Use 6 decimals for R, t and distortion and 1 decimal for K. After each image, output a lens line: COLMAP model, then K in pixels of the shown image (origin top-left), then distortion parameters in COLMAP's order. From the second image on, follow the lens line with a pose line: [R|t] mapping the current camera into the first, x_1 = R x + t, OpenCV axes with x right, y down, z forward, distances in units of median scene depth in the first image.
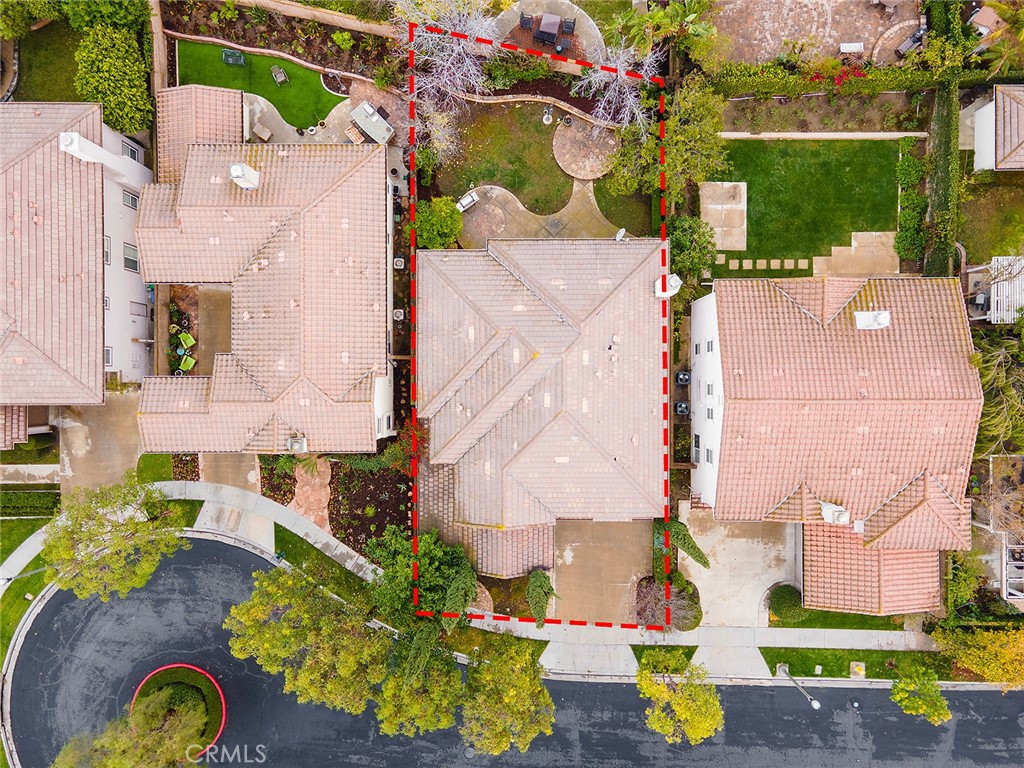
lens RADIAL K [[738.0, 0, 512.0], [0, 738.0, 384.0], [0, 0, 1]] dist [0.049576, 0.000104]
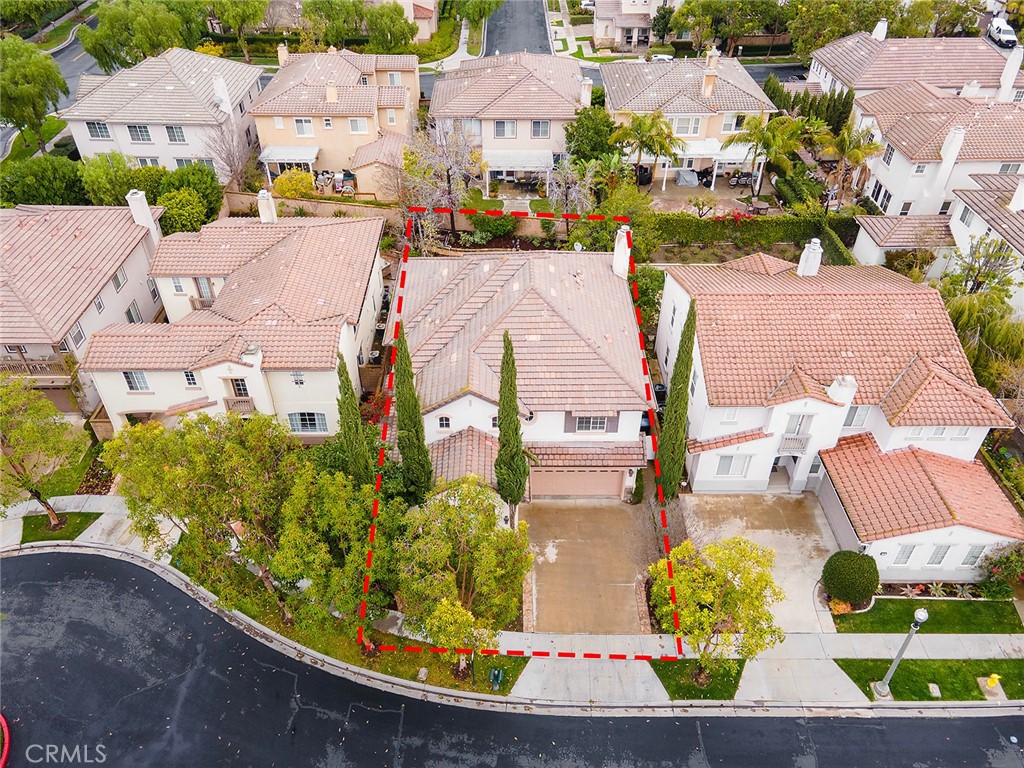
lens RADIAL K [[738.0, 0, 512.0], [0, 738.0, 384.0], [0, 0, 1]] dist [0.049576, 0.000104]
pose [[0.999823, 0.005033, 0.018142, 0.019888], [0.010737, 0.639125, -0.769028, 0.719375], [-0.015466, 0.769086, 0.638958, 0.367530]]
